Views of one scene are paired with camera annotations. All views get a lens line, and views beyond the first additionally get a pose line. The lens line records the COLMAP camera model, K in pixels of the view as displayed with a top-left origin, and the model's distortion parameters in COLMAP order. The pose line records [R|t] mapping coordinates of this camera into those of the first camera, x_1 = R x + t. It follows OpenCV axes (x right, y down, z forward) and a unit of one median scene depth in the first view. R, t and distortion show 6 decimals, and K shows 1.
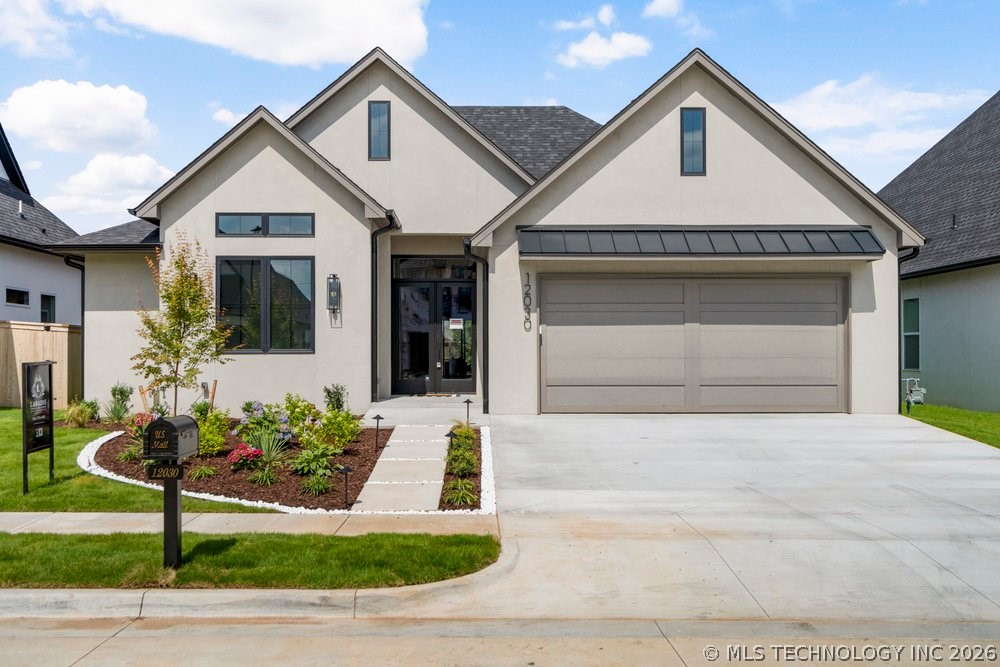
lens RADIAL K [[925.8, 0, 500.0], [0, 925.8, 333.5], [0, 0, 1]] dist [0.004356, 0.003353]
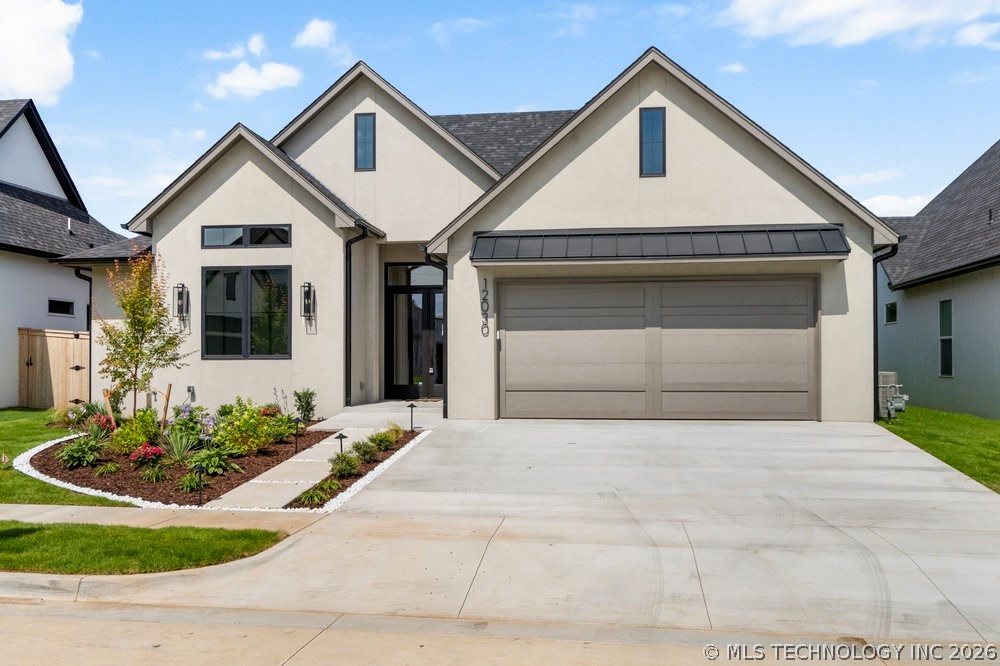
lens RADIAL K [[936.1, 0, 500.0], [0, 936.1, 333.0], [0, 0, 1]] dist [0.003829, 0.001926]
pose [[0.988356, -0.005573, -0.152059, 0.198316], [0.004316, 0.999954, -0.008598, 0.002608], [0.152100, 0.007841, 0.988334, -0.002148]]
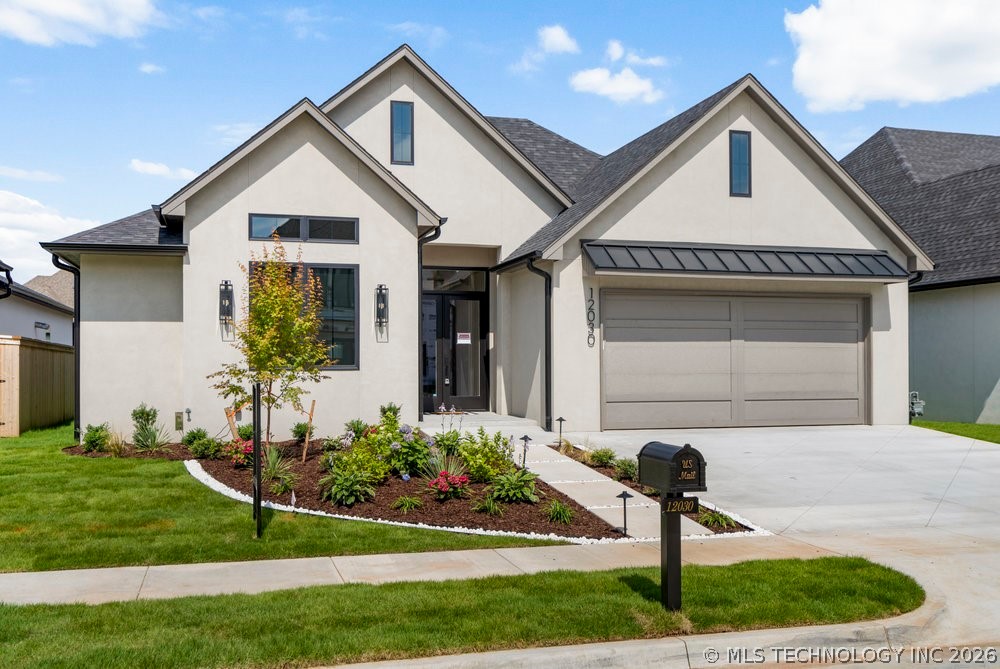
lens RADIAL K [[925.6, 0, 499.3], [0, 925.6, 348.8], [0, 0, 1]] dist [0.000370, 0.004206]
pose [[0.965804, 0.004138, 0.259240, -0.316535], [-0.004658, 0.999988, 0.001392, -0.001410], [-0.259232, -0.002552, 0.965812, 0.073667]]
